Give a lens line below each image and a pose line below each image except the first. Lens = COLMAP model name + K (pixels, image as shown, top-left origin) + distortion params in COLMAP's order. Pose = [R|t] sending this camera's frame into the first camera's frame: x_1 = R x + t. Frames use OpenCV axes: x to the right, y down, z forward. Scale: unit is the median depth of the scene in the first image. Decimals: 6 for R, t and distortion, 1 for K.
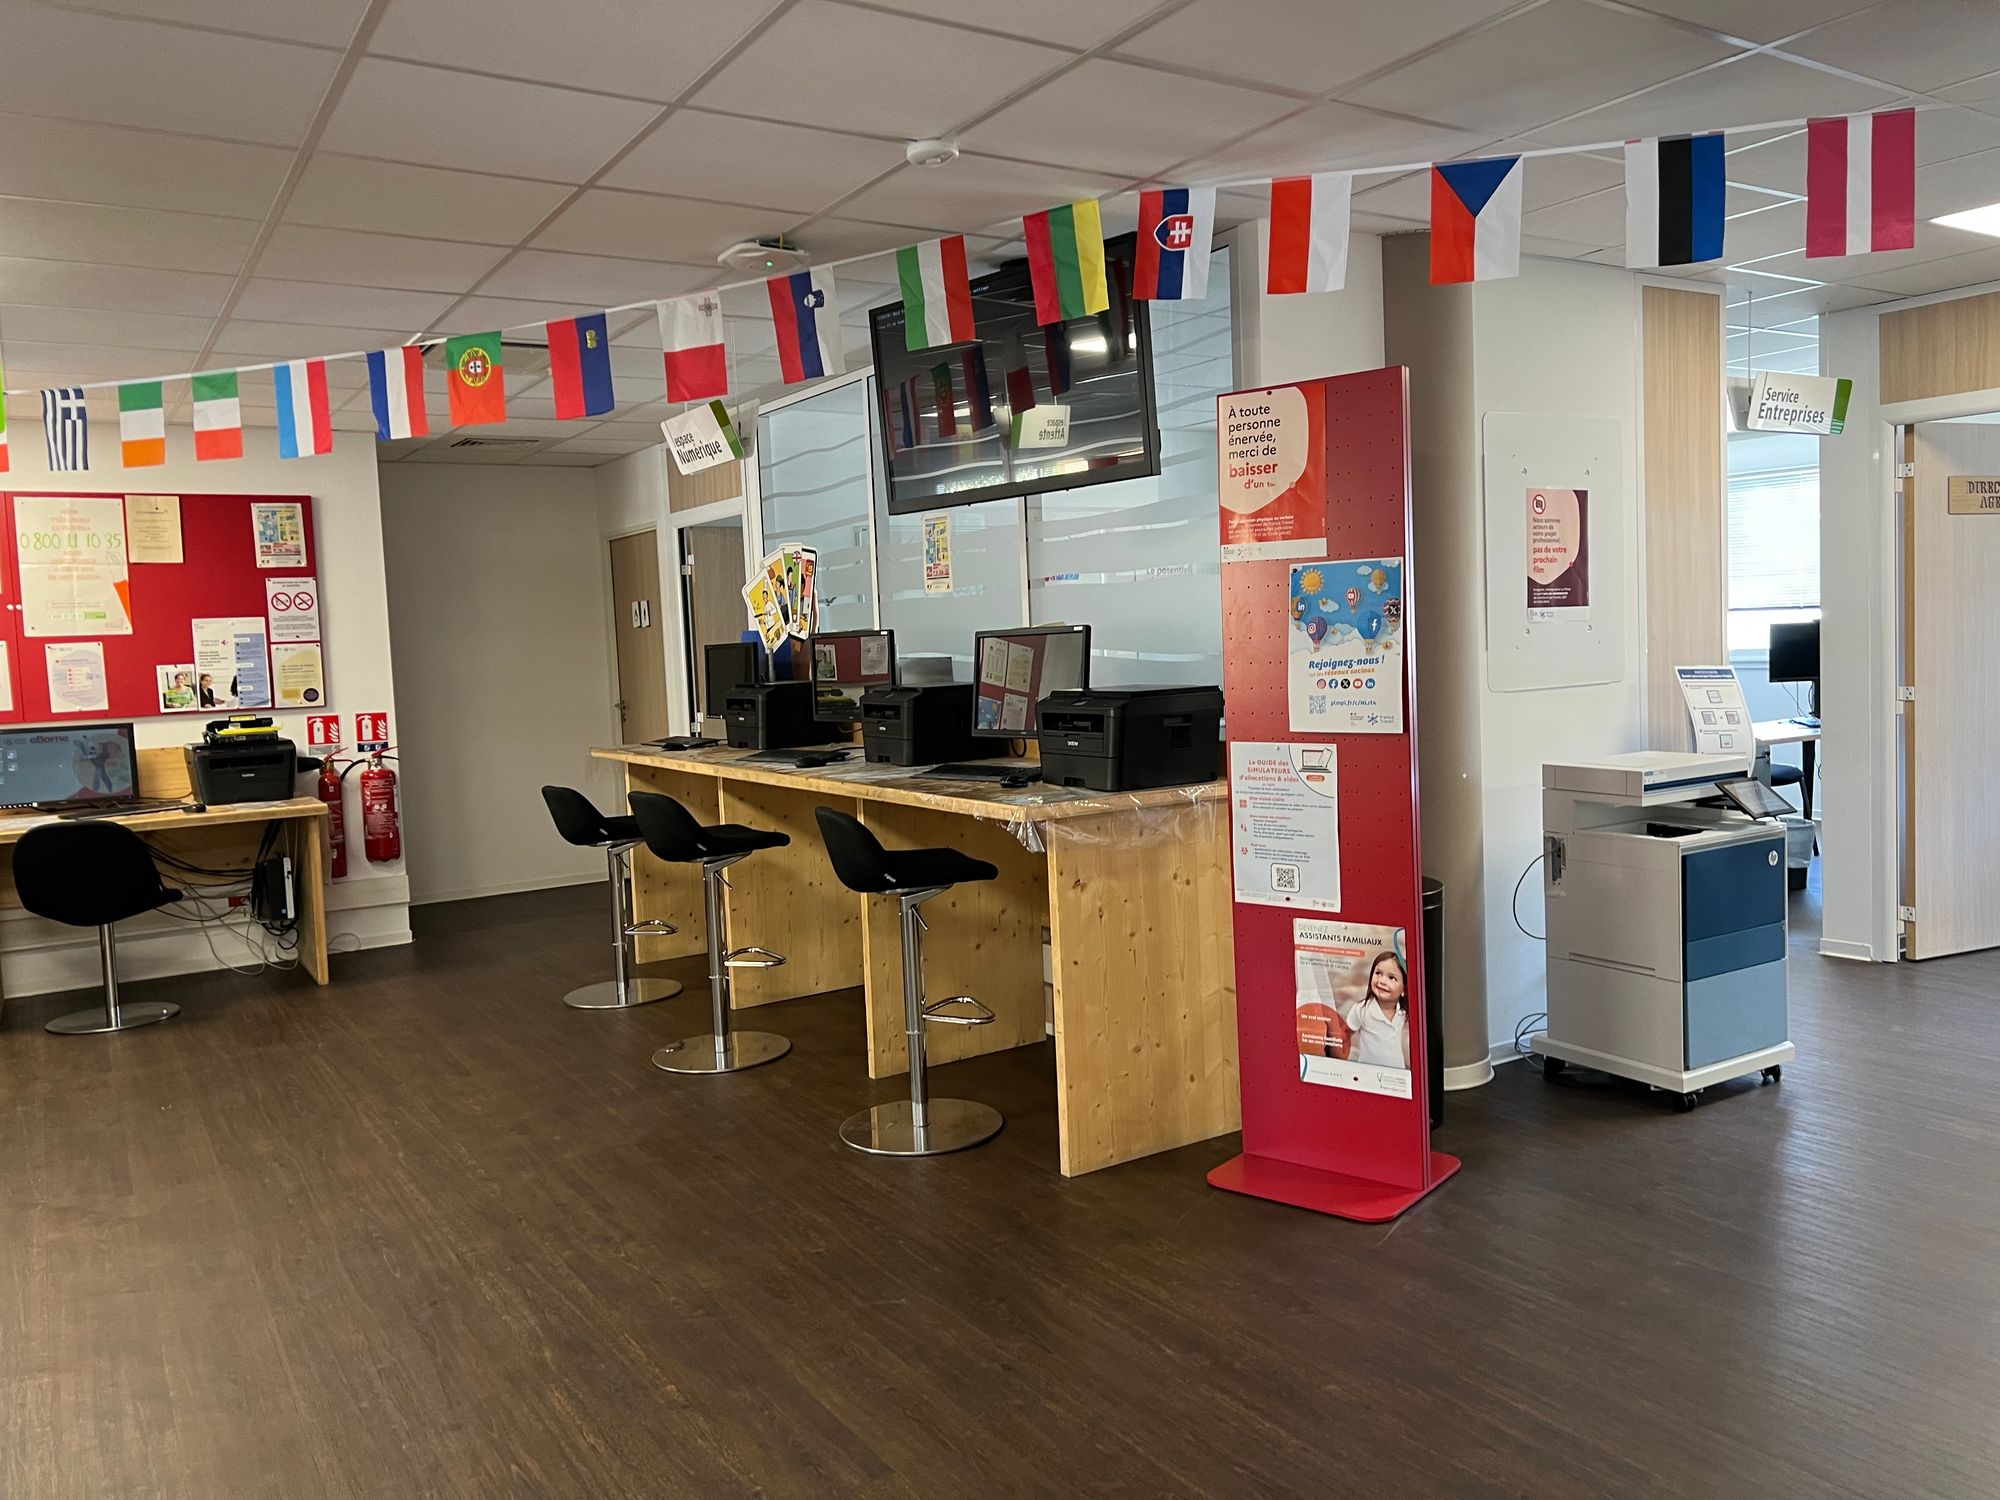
lens RADIAL K [[1474.2, 0, 1000.0], [0, 1474.2, 750.0], [0, 0, 1]] dist [0.043128, -0.053350]
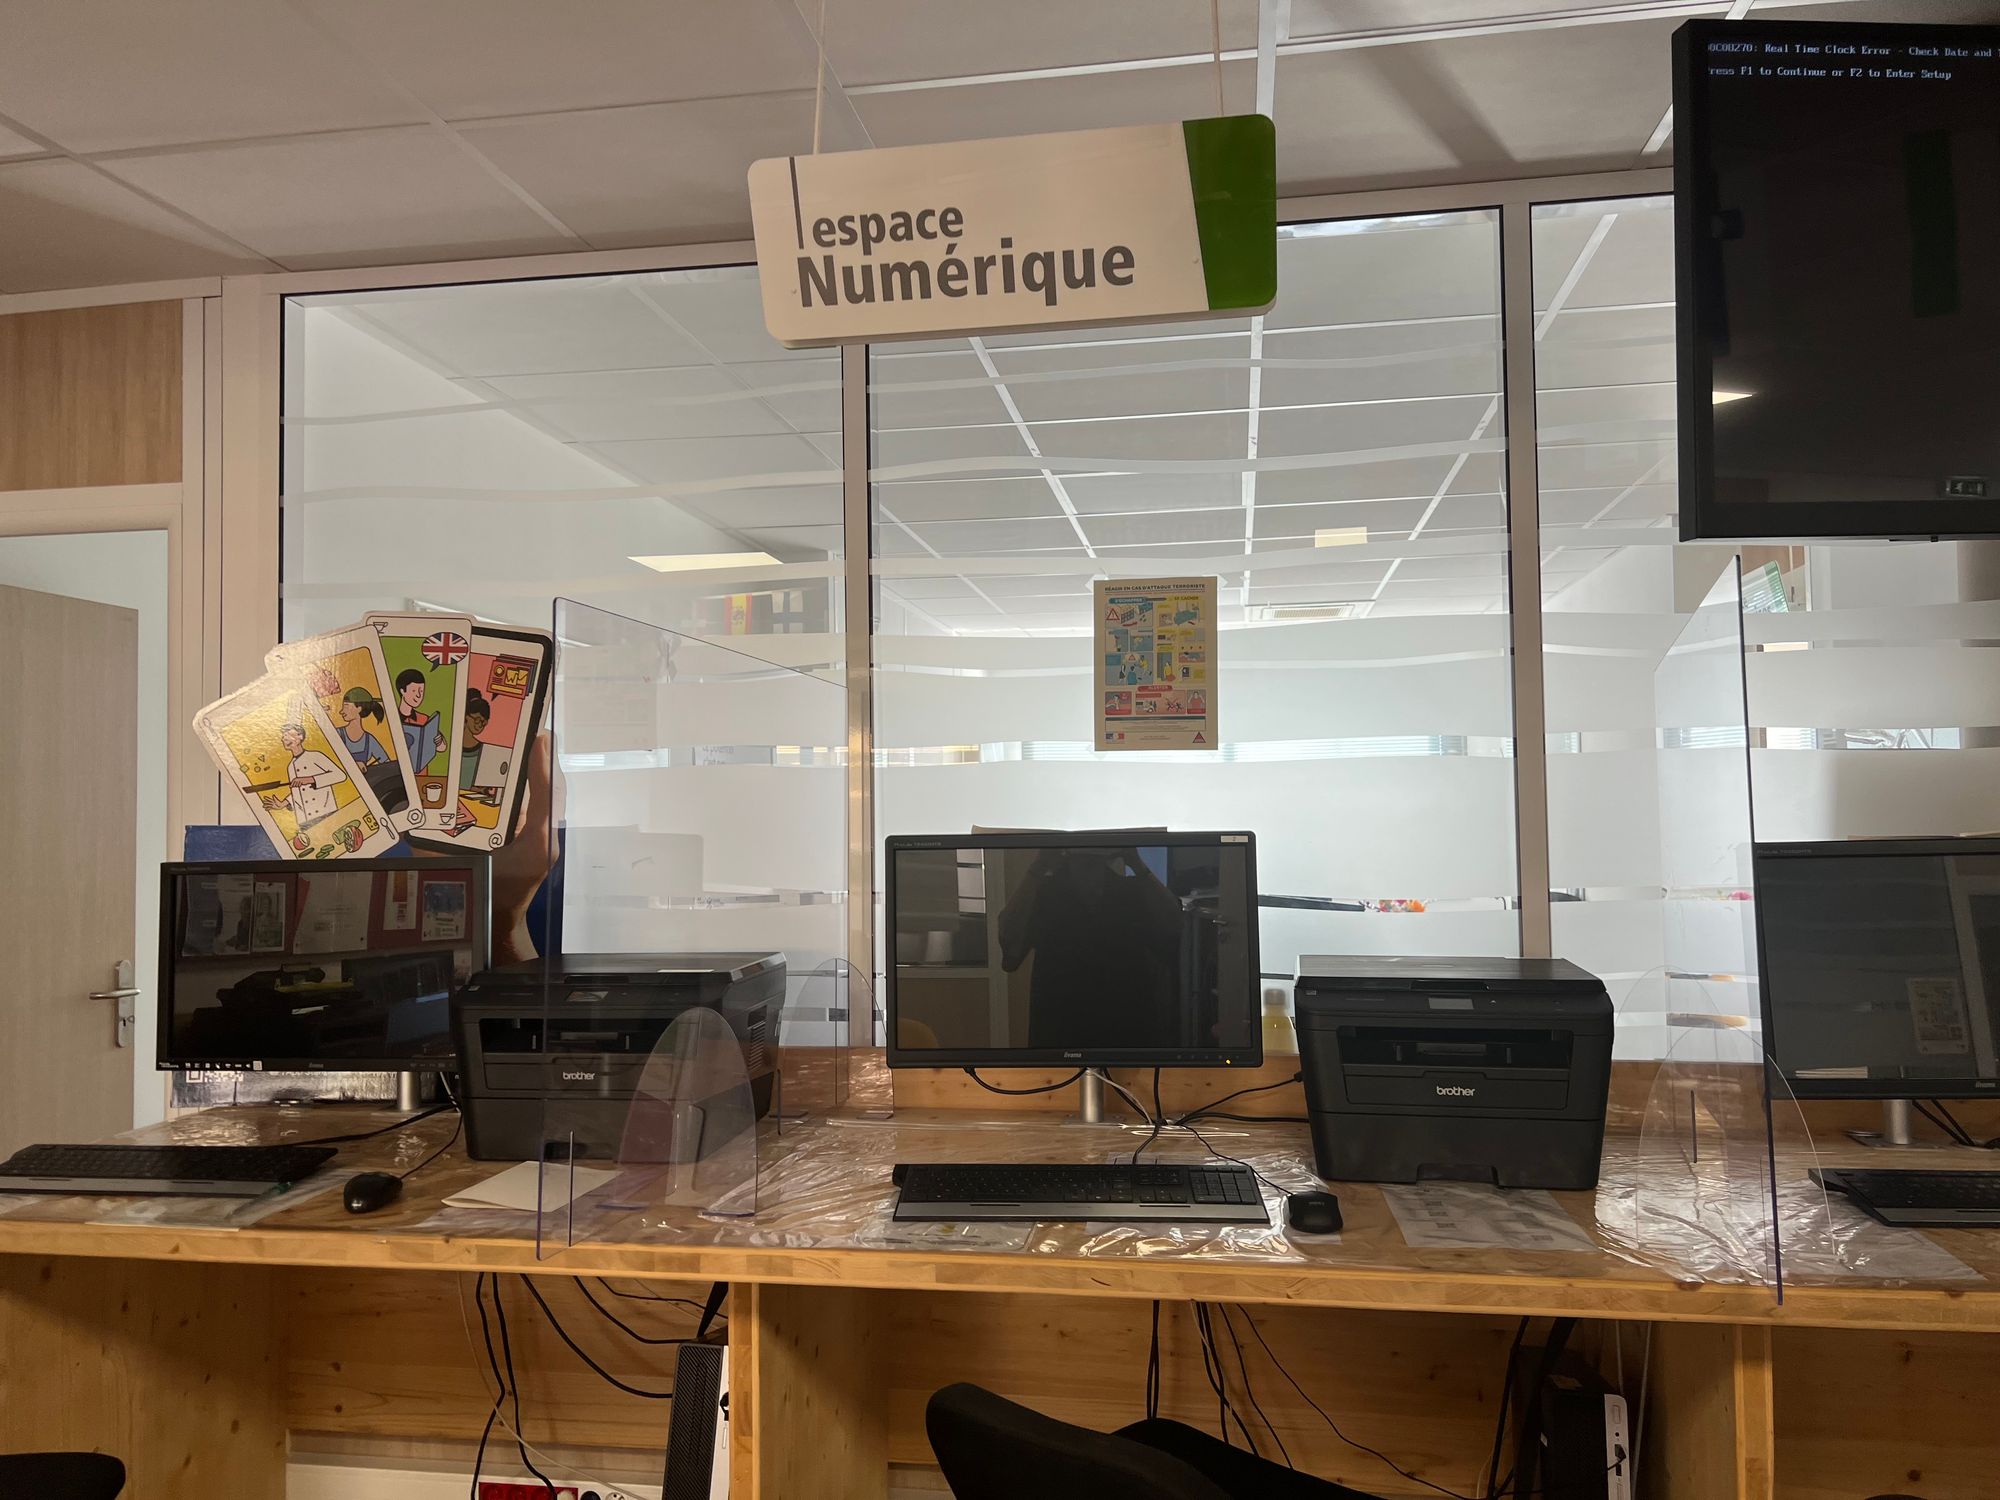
lens RADIAL K [[1497.3, 0, 1000.0], [0, 1497.3, 750.0], [0, 0, 1]] dist [0.168438, -0.299938]
pose [[0.669612, 0.070553, 0.739352, -0.400038], [0.042132, 0.990266, -0.132655, -0.046845], [-0.741515, 0.119978, 0.660122, 0.709472]]
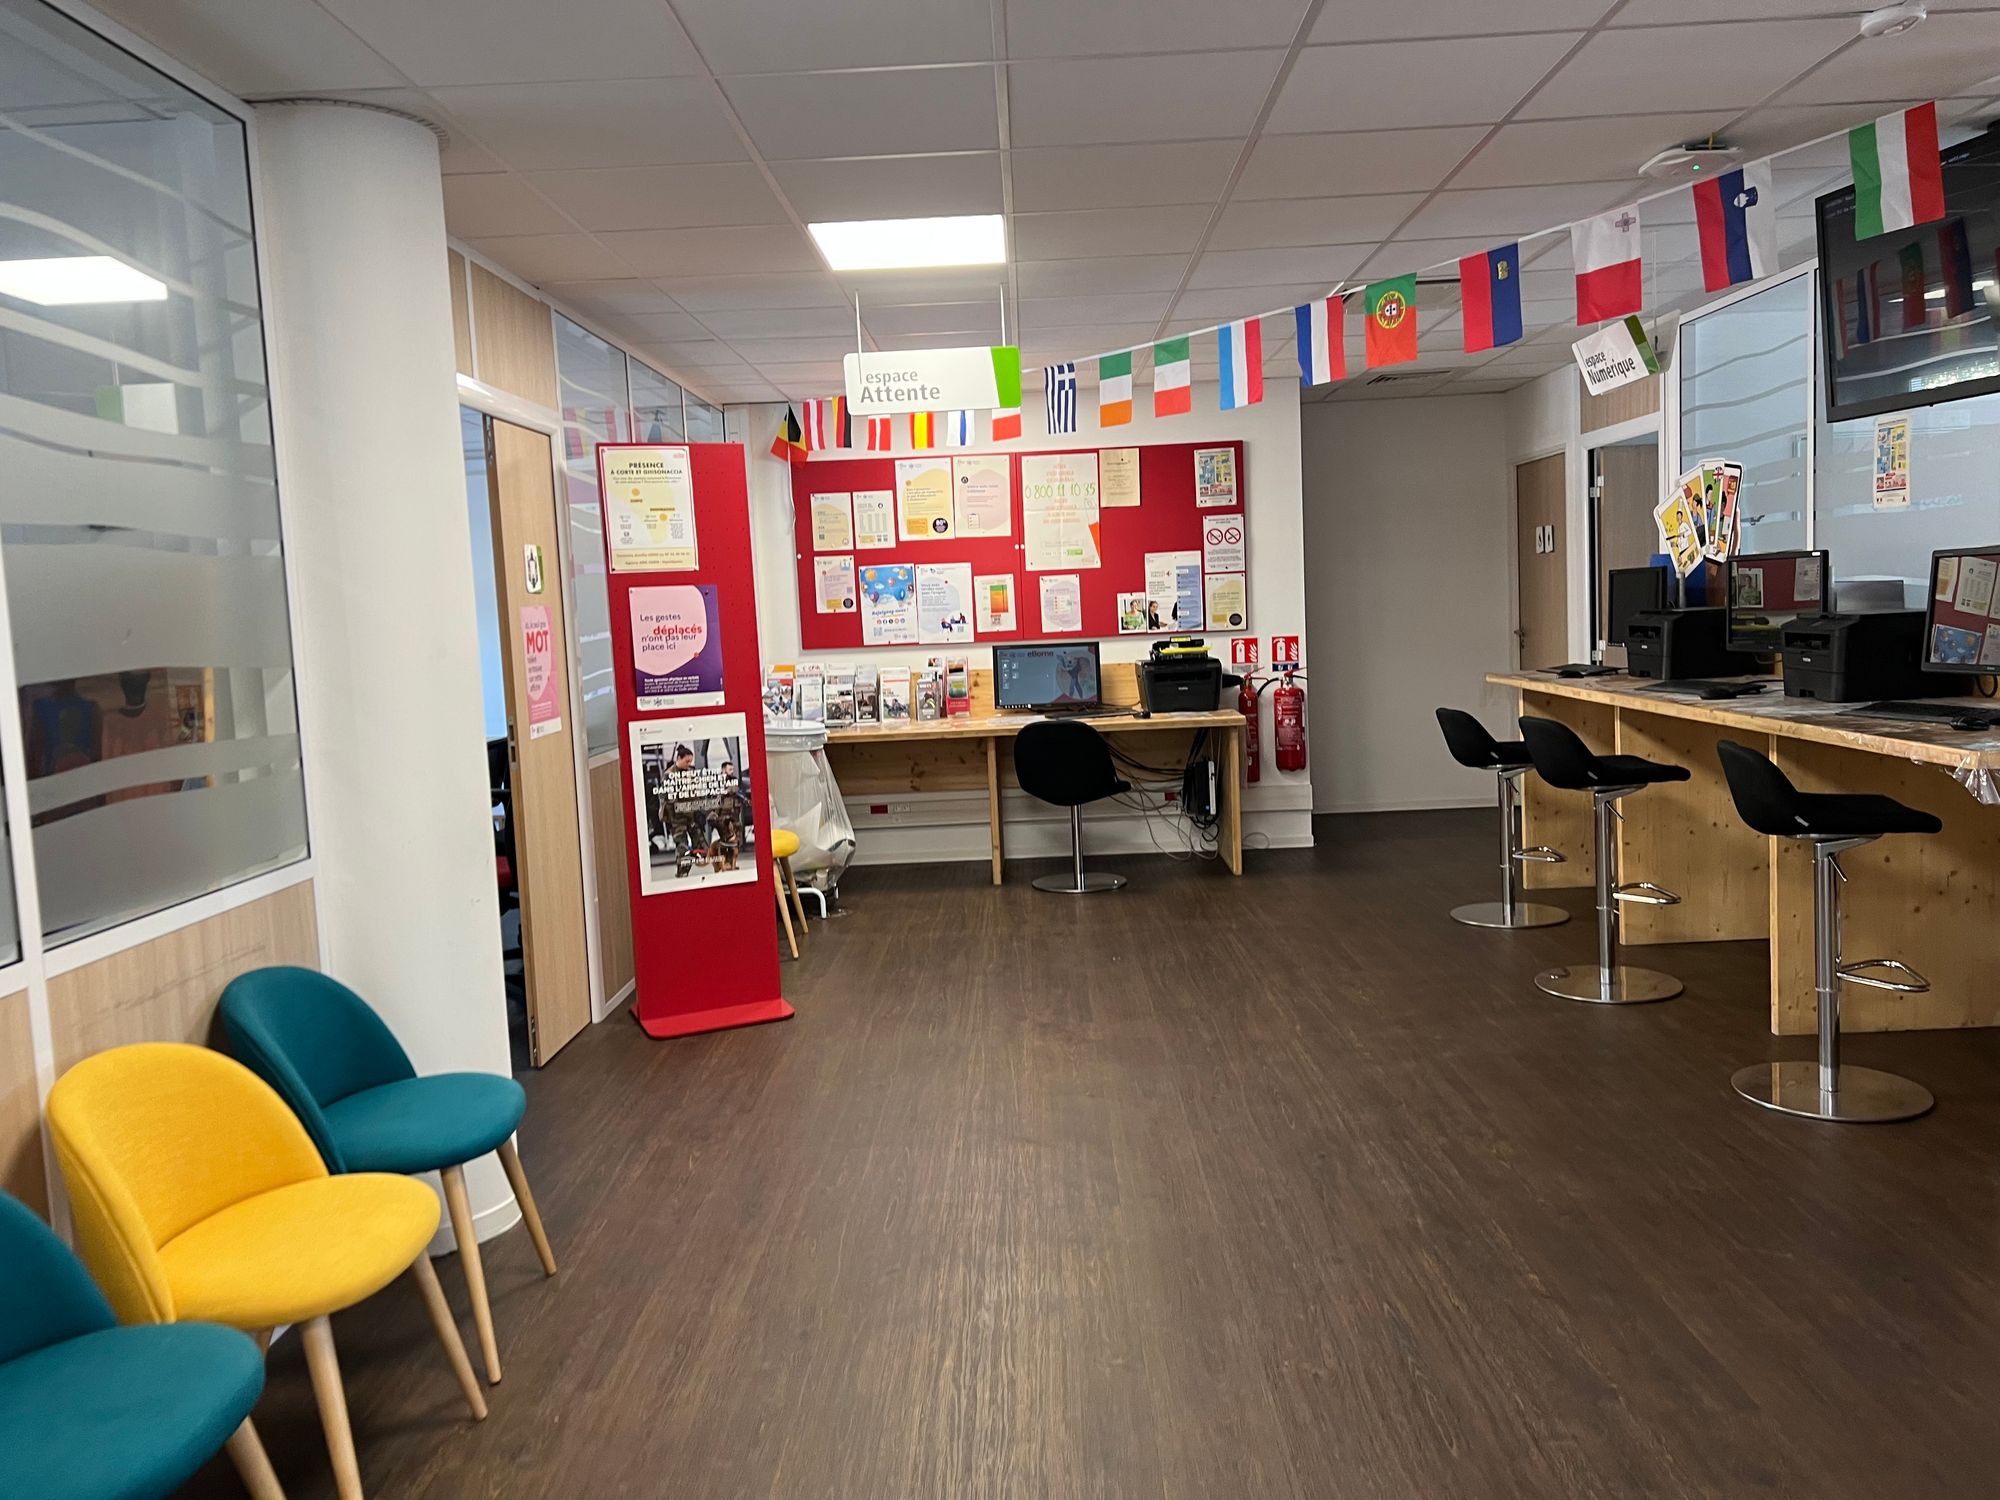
lens RADIAL K [[1506.7, 0, 1002.8], [0, 1506.7, 718.8], [0, 0, 1]] dist [0.045982, -0.068466]
pose [[0.834246, 0.043966, -0.549636, 0.022463], [-0.030030, 0.998959, 0.034327, 0.005259], [0.550574, -0.012132, 0.834699, -0.059067]]
